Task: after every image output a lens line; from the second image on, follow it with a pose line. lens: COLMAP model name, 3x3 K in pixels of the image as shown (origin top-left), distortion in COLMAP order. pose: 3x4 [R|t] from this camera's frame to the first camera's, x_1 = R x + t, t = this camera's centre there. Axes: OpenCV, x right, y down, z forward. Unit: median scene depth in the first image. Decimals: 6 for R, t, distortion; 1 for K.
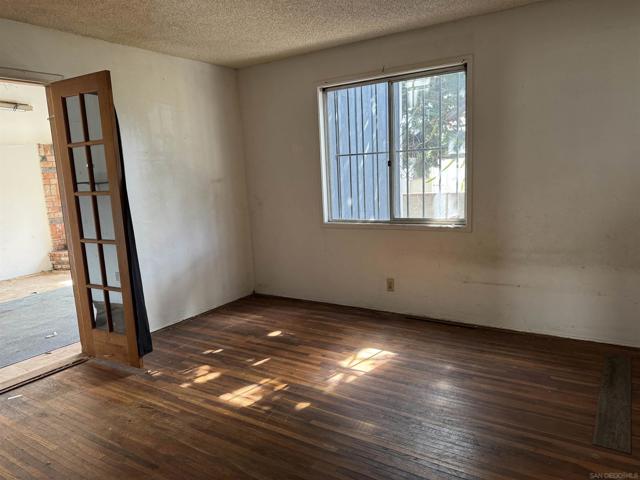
lens RADIAL K [[449.0, 0, 320.0], [0, 449.0, 240.0], [0, 0, 1]] dist [0.060863, -0.060620]
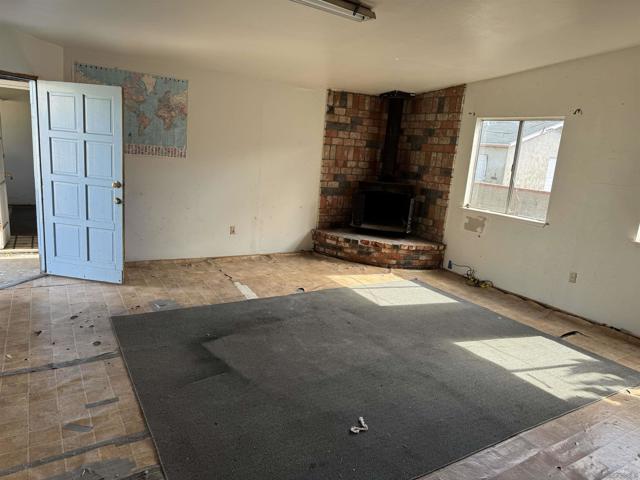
lens RADIAL K [[449.0, 0, 320.0], [0, 449.0, 240.0], [0, 0, 1]] dist [0.060863, -0.060620]
pose [[0.893403, 0.203702, -0.400420, -0.267378], [-0.183191, 0.979012, 0.089315, -0.027158], [0.410209, -0.006441, 0.911969, 0.287348]]
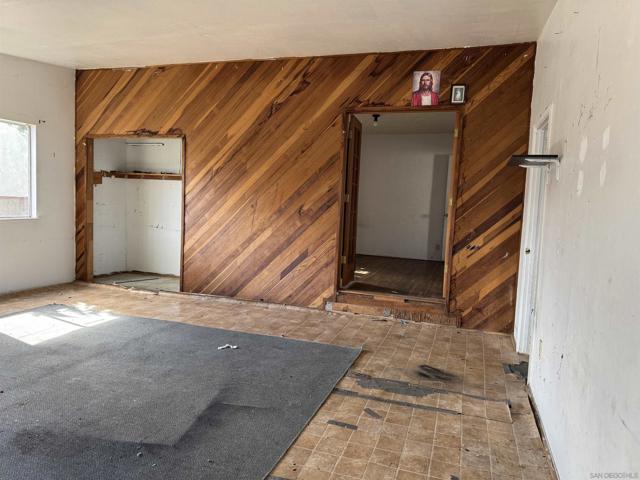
lens RADIAL K [[449.4, 0, 320.0], [0, 449.4, 240.0], [0, 0, 1]] dist [-0.022169, -0.002927]
pose [[-0.251286, -0.042929, 0.966961, -0.803475], [0.114097, 0.990737, 0.073636, -0.009107], [-0.961165, 0.128831, -0.244060, 0.592556]]
